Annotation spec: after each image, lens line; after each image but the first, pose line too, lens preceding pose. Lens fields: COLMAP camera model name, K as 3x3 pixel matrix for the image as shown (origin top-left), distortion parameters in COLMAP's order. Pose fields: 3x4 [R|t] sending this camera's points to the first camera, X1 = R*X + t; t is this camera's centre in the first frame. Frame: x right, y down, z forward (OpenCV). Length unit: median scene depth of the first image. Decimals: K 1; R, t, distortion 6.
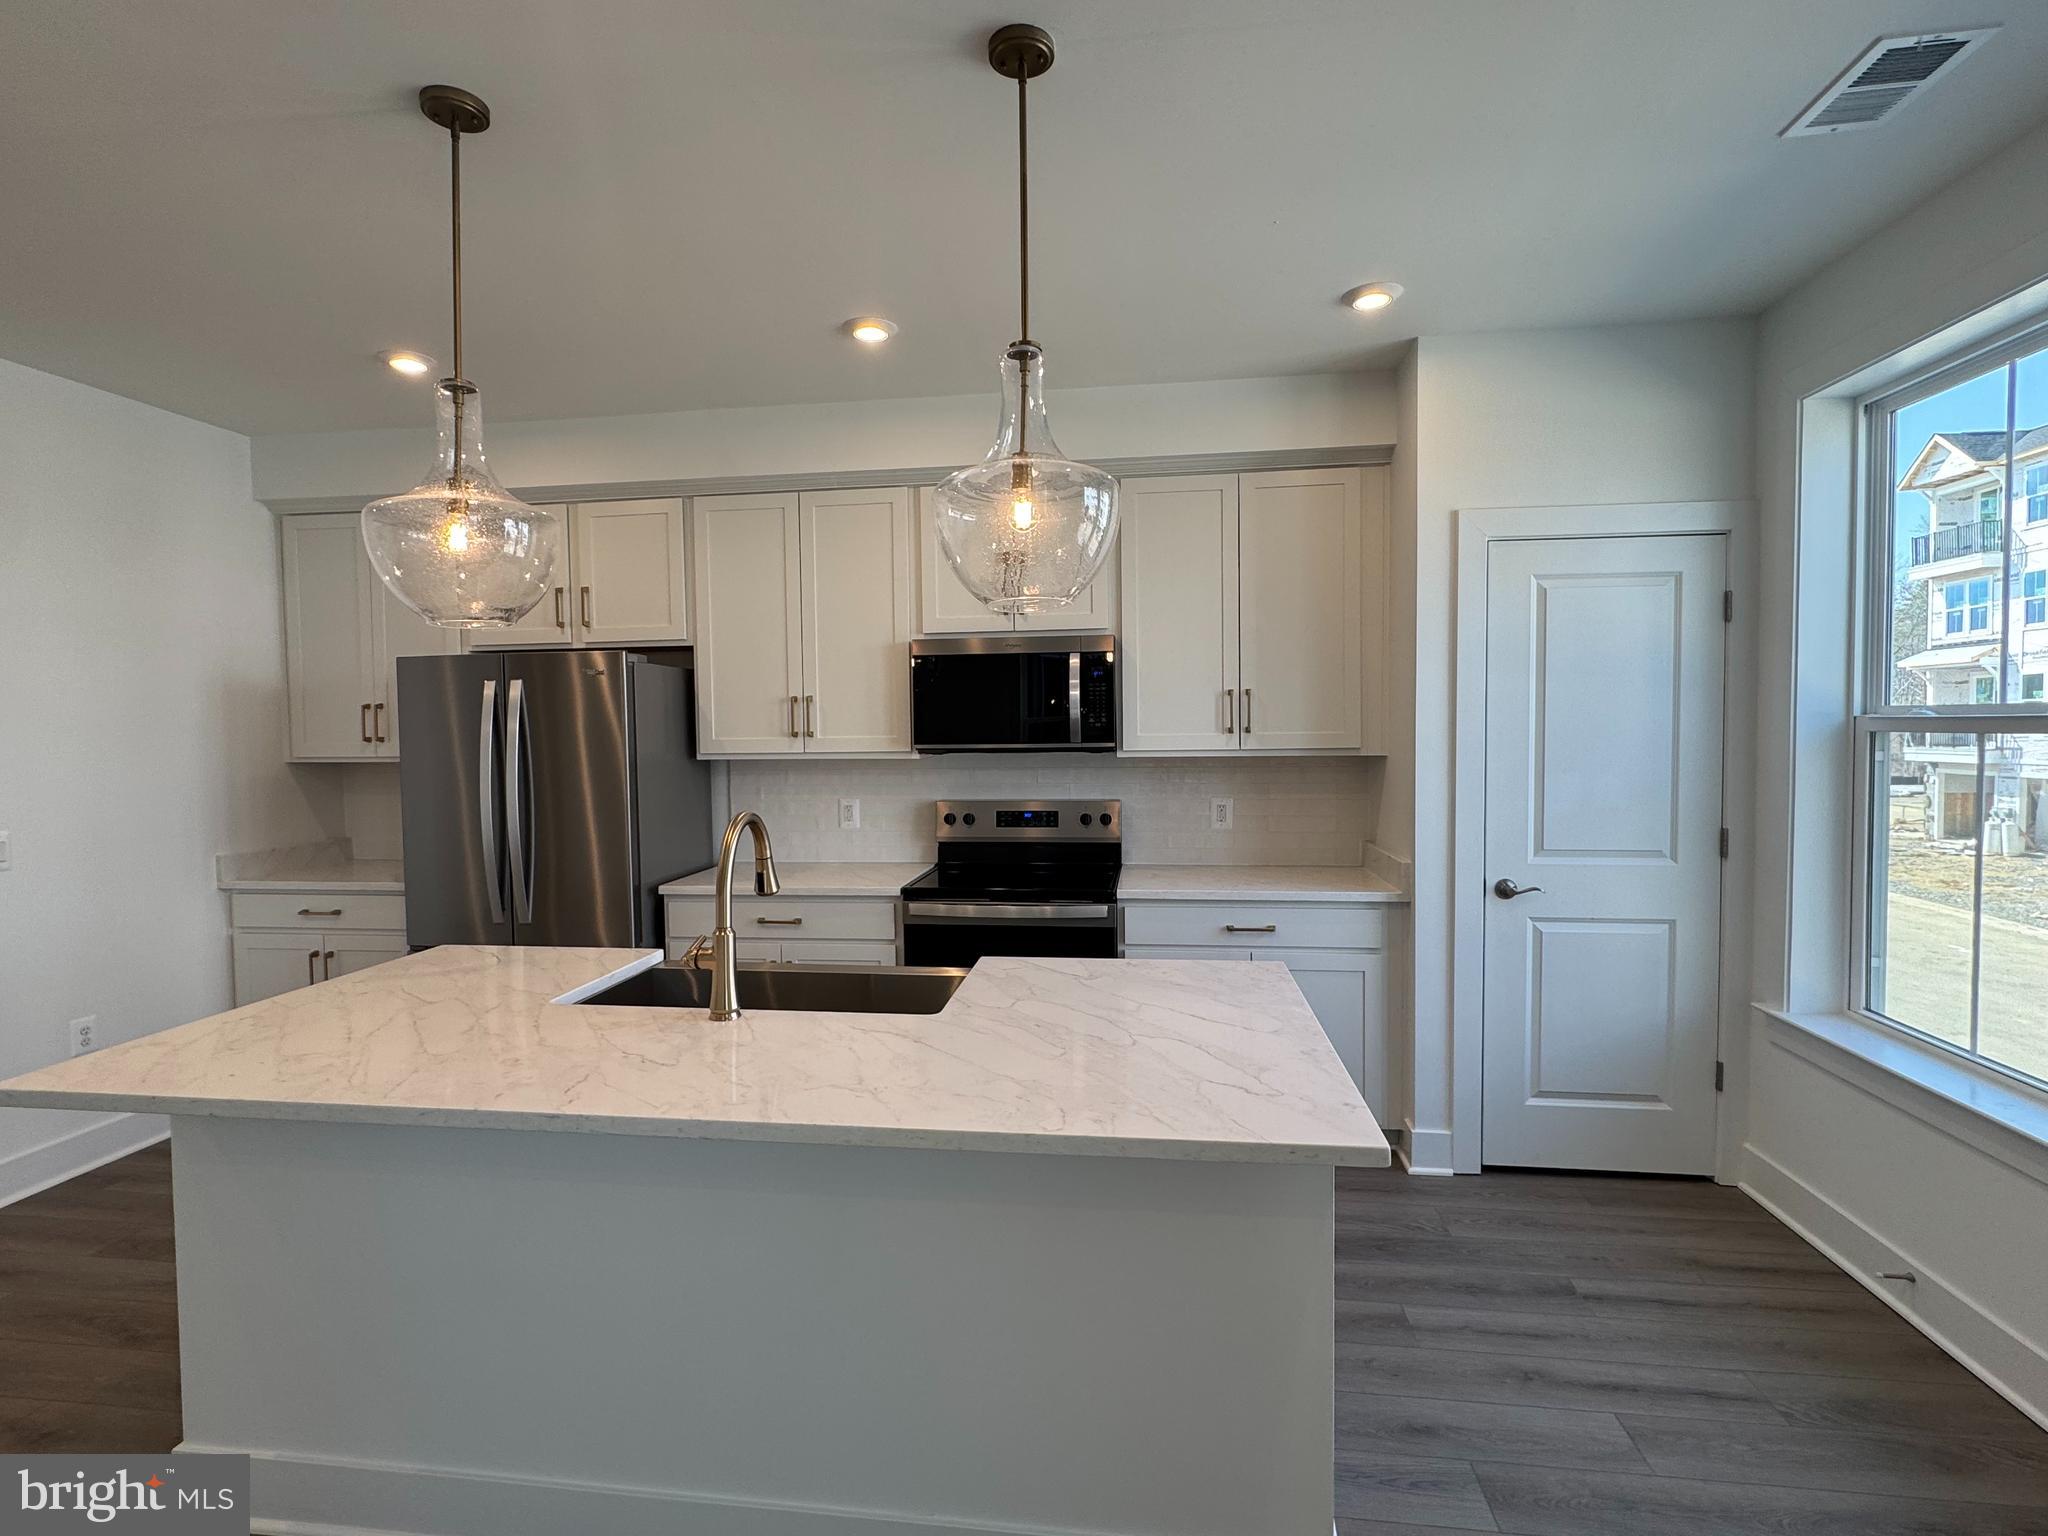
lens RADIAL K [[983.3, 0, 1021.5], [0, 983.3, 766.8], [0, 0, 1]] dist [-0.013149, -0.000685]
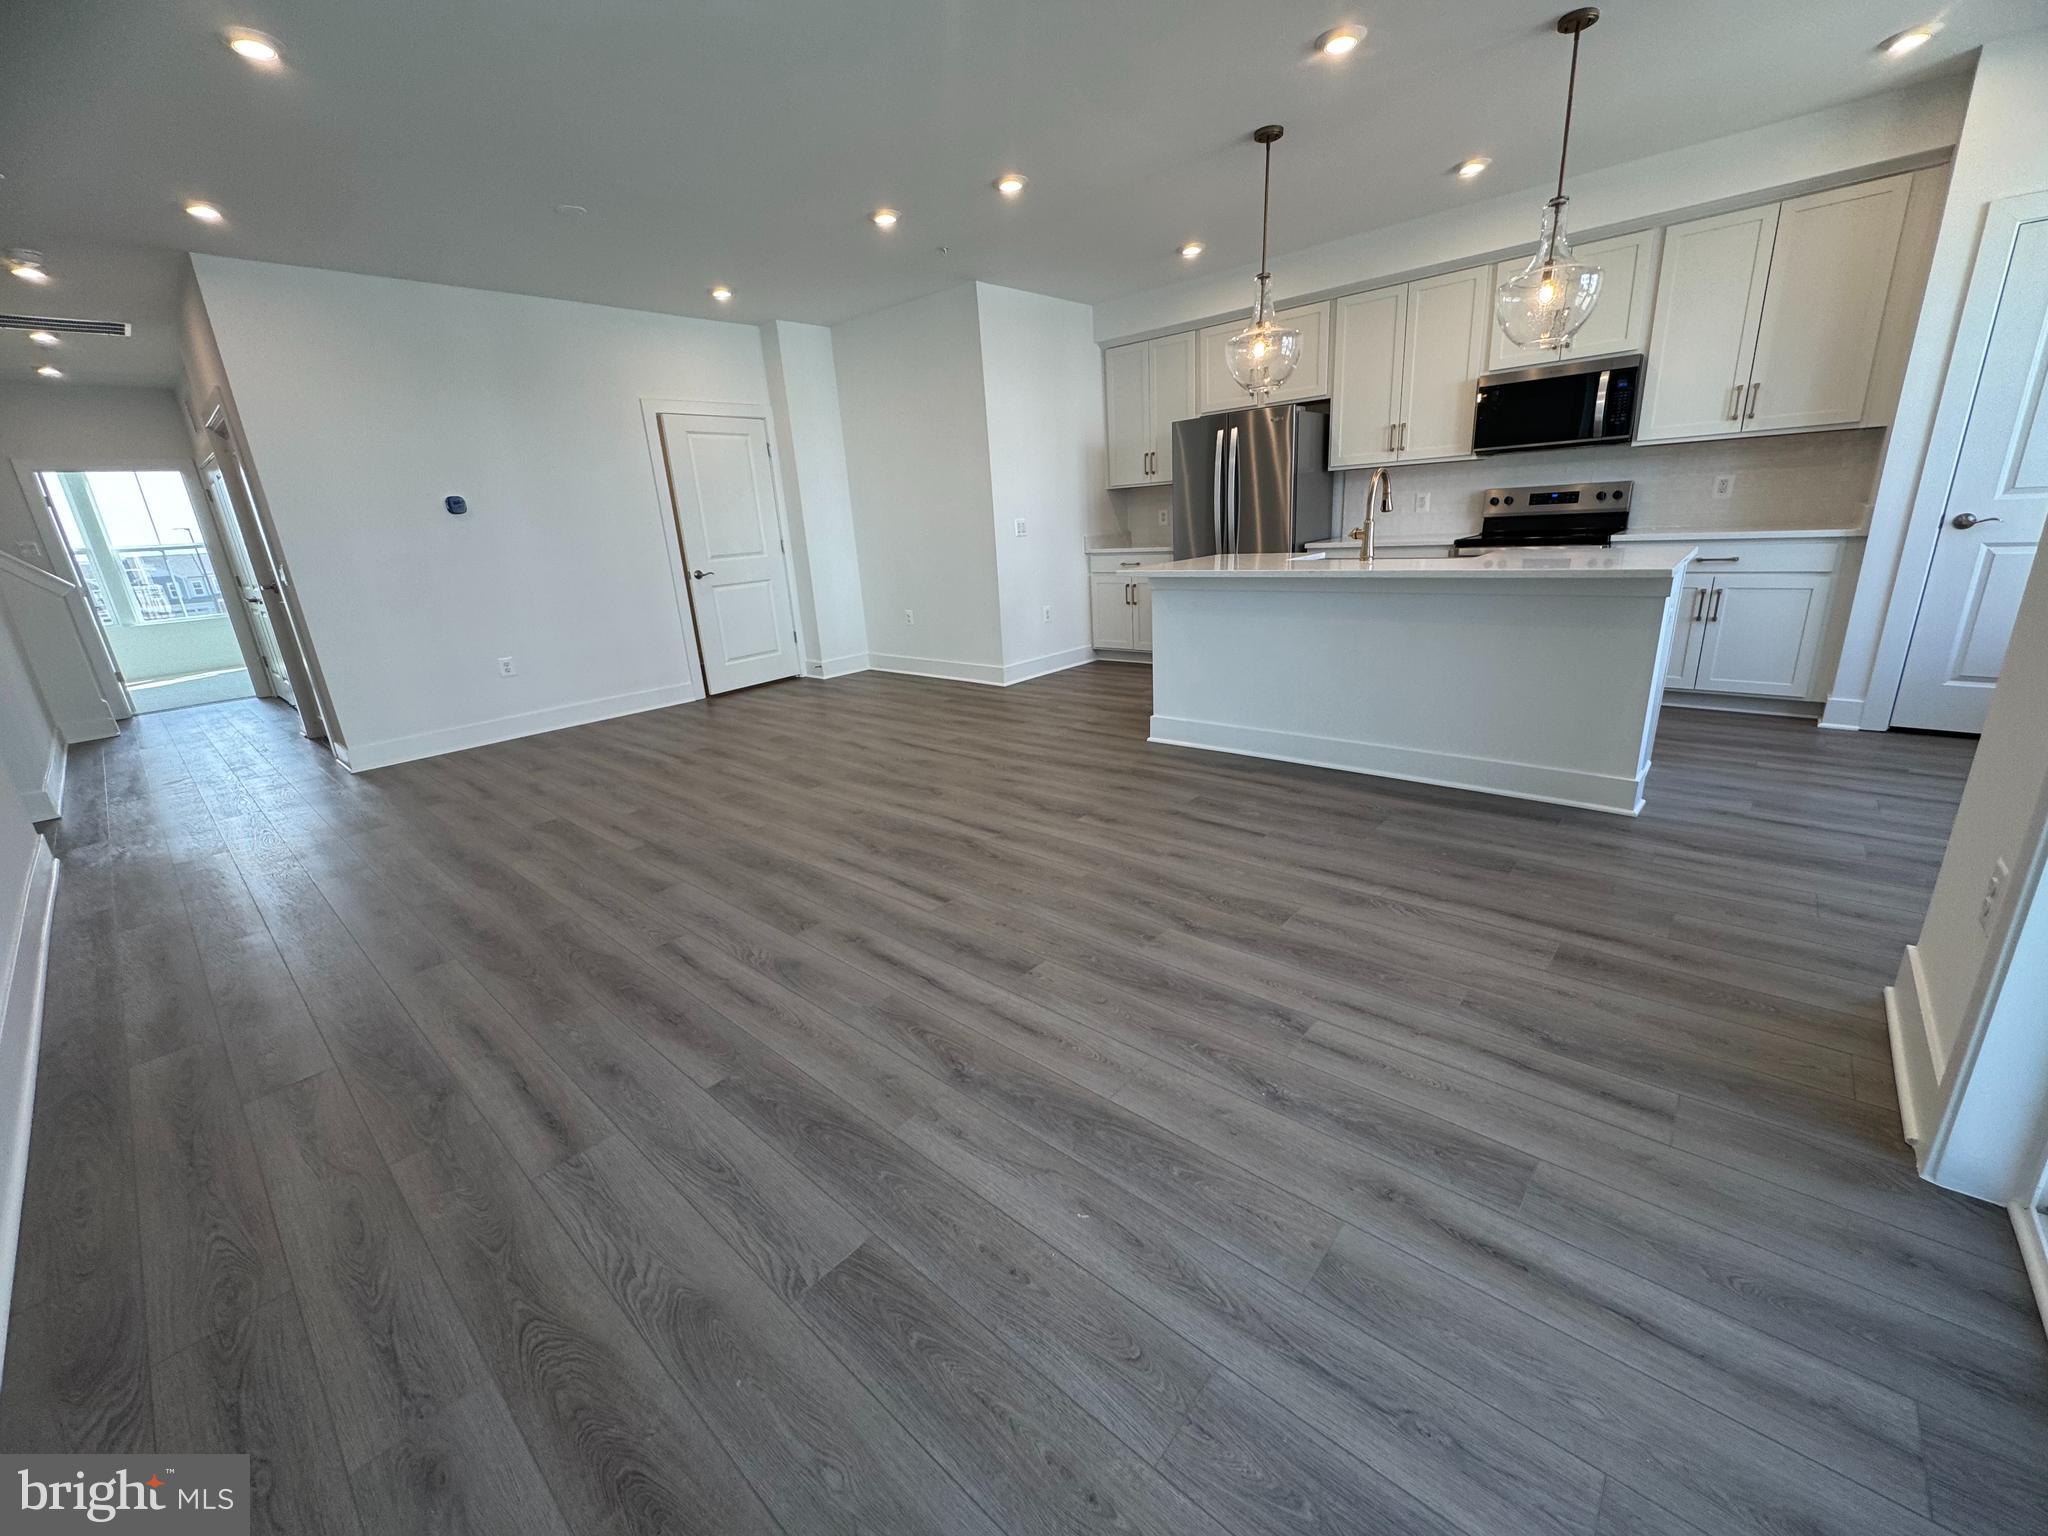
lens RADIAL K [[812.5, 0, 1025.2], [0, 812.5, 764.8], [0, 0, 1]] dist [-0.004080, -0.000211]
pose [[0.826240, 0.127021, -0.548810, 0.076078], [0.031550, 0.962282, 0.270217, 0.092786], [0.562434, -0.240579, 0.791069, -0.566903]]
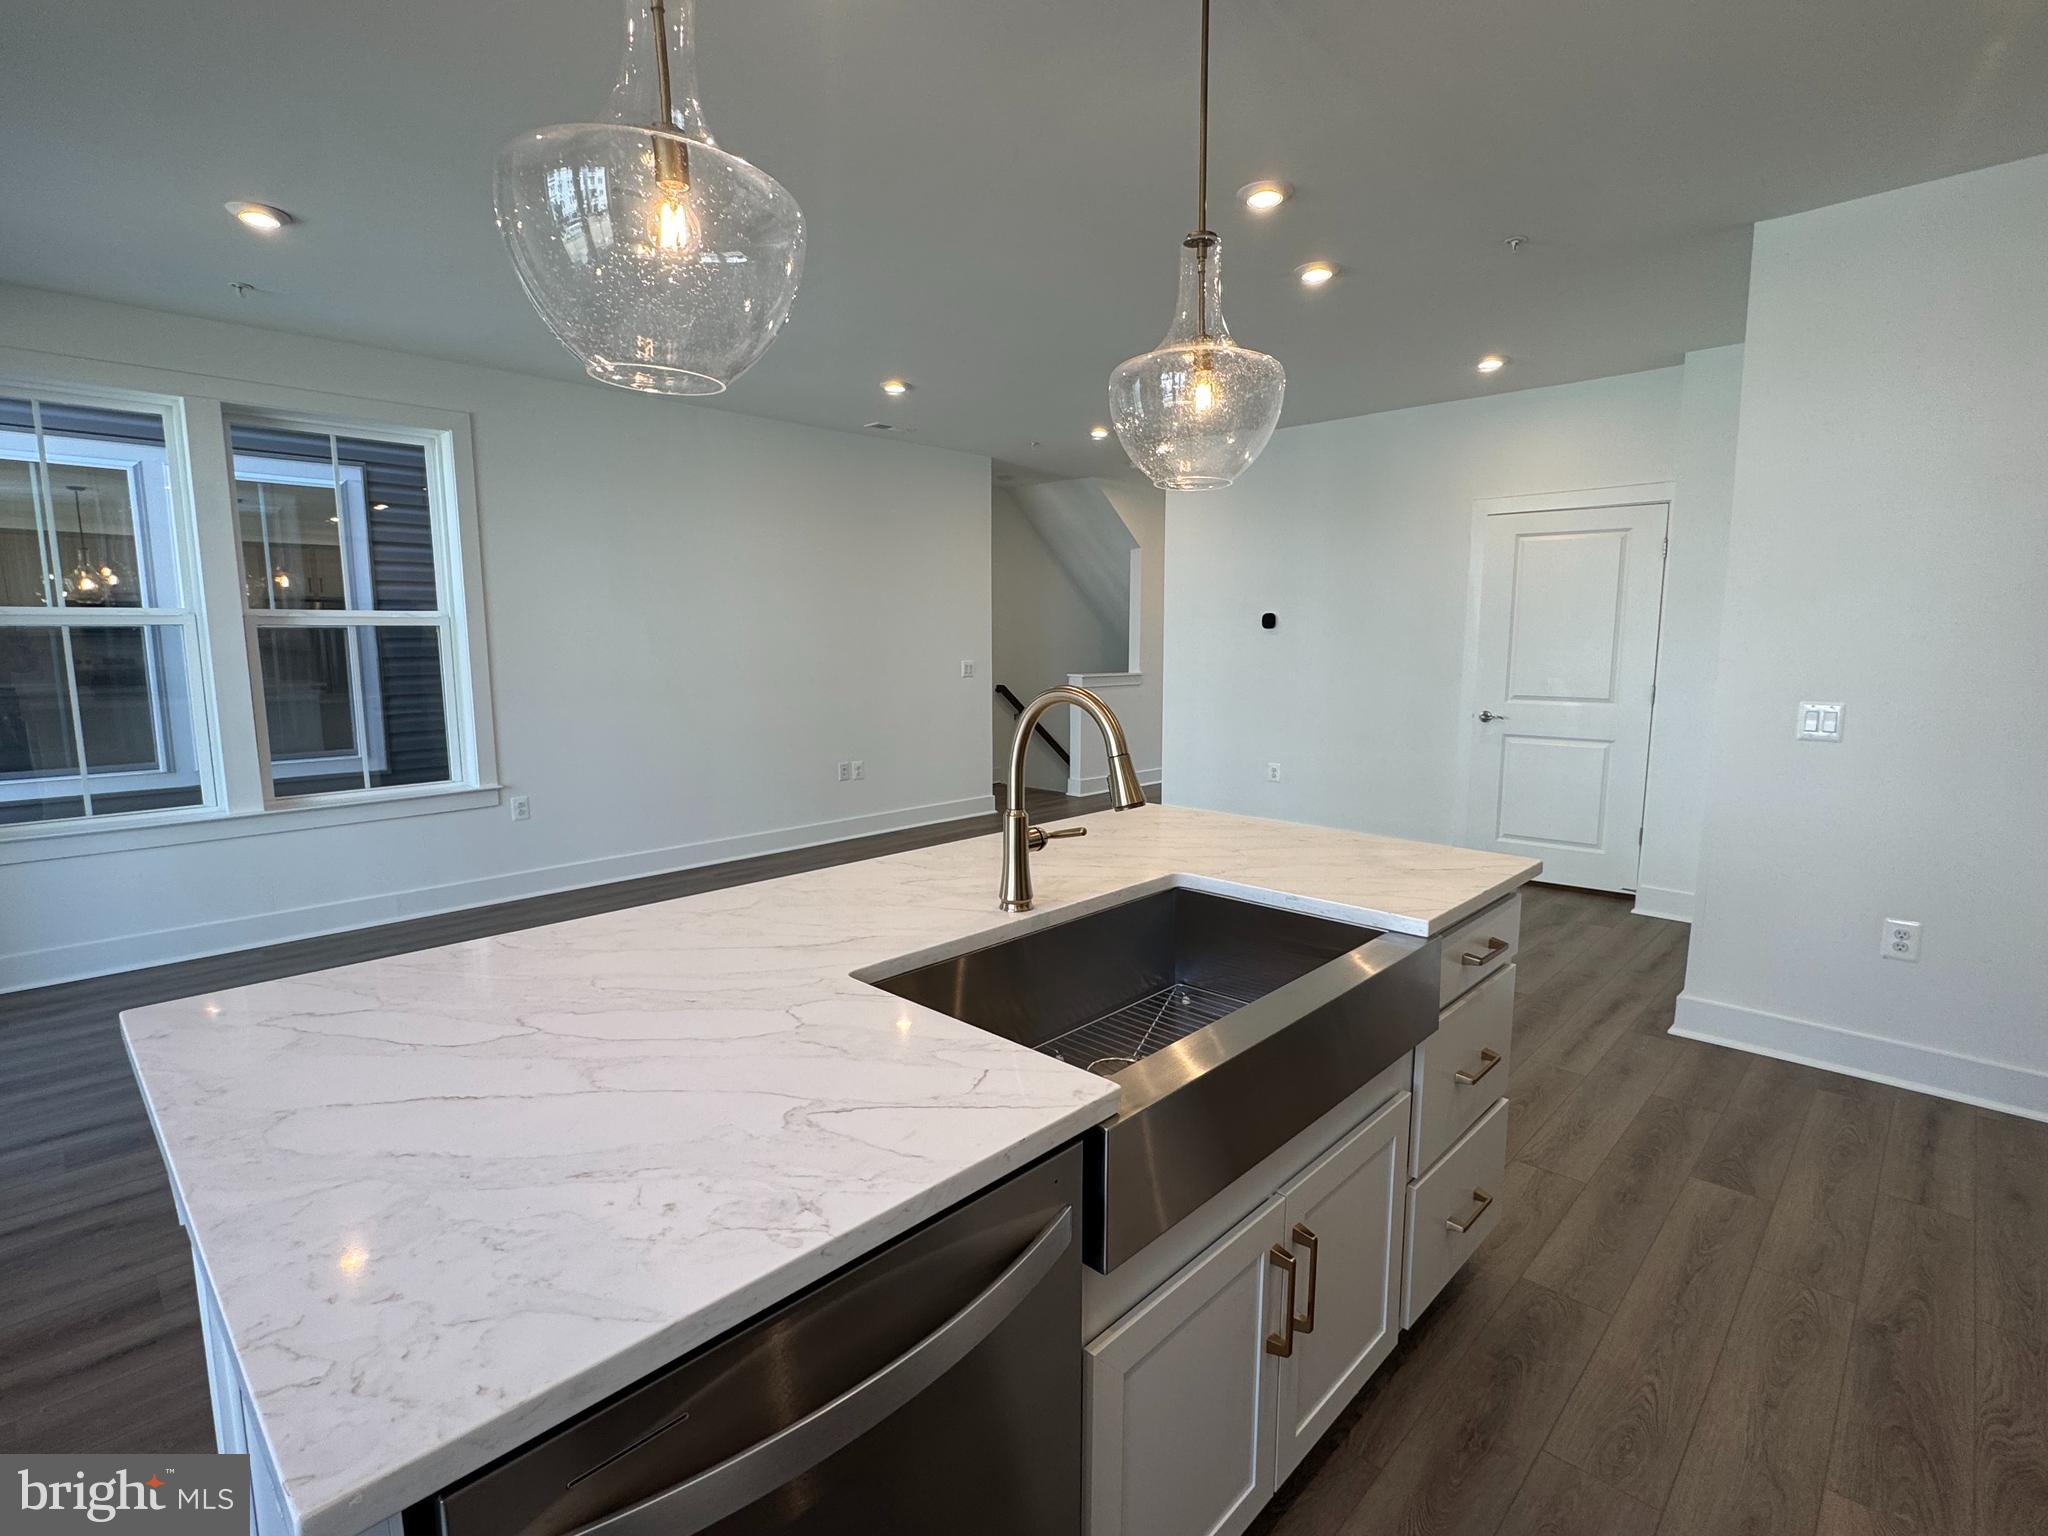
lens RADIAL K [[983.3, 0, 1024.6], [0, 983.3, 766.5], [0, 0, 1]] dist [-0.013149, -0.000685]
pose [[-0.592127, 0.118479, -0.797087, 0.201708], [-0.025130, 0.985937, 0.165217, -0.010247], [0.805452, 0.117860, -0.580823, 0.774892]]
